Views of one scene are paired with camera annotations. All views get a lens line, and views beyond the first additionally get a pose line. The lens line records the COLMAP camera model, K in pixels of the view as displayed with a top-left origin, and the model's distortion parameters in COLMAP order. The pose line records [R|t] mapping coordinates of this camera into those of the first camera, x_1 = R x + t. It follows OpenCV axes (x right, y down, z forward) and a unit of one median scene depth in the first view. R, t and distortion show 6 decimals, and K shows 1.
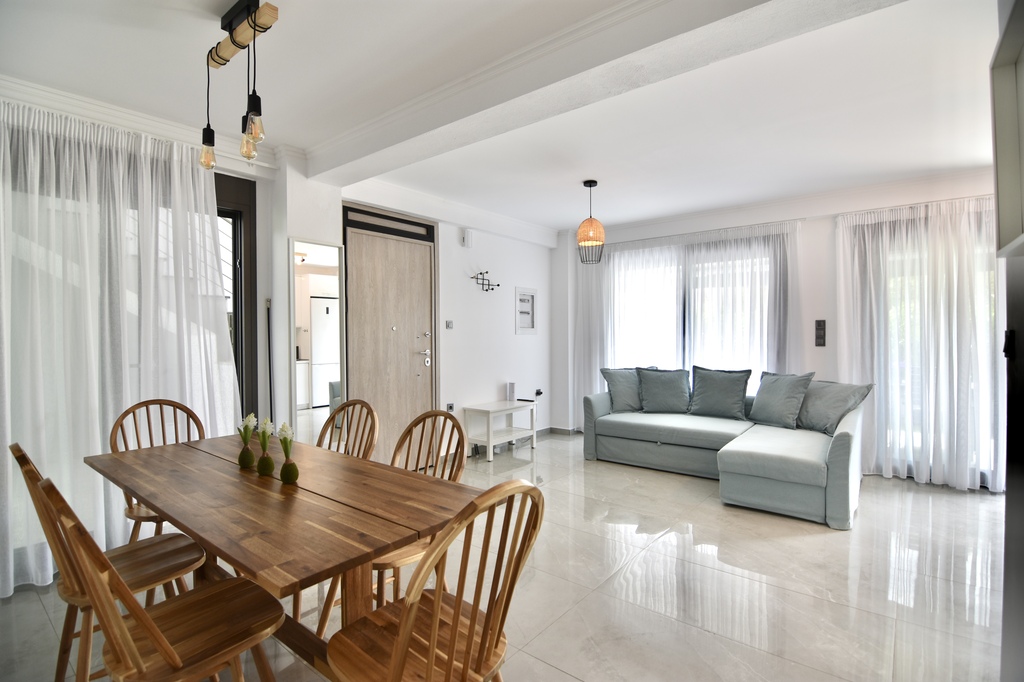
lens RADIAL K [[477.8, 0, 522.7], [0, 477.8, 339.3], [0, 0, 1]] dist [-0.020963, -0.000268]
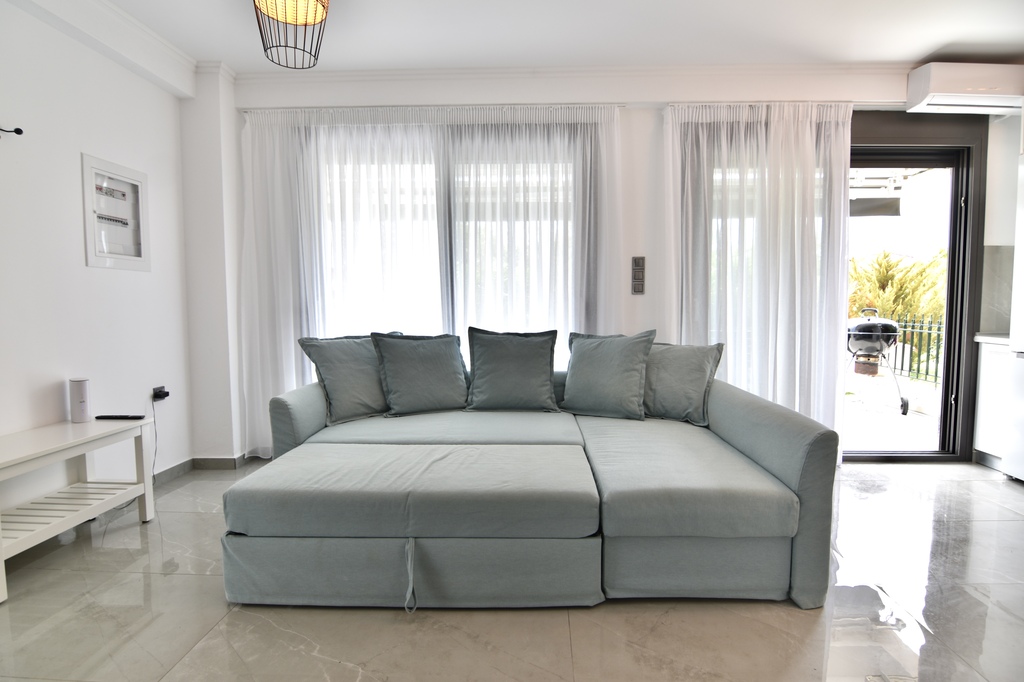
lens RADIAL K [[490.8, 0, 513.0], [0, 490.8, 337.4], [0, 0, 1]] dist [-0.000412, -0.014234]
pose [[0.807492, -0.035019, 0.588839, 0.041010], [0.003314, 0.998490, 0.054837, 0.036479], [-0.589870, -0.042329, 0.806388, 0.492723]]
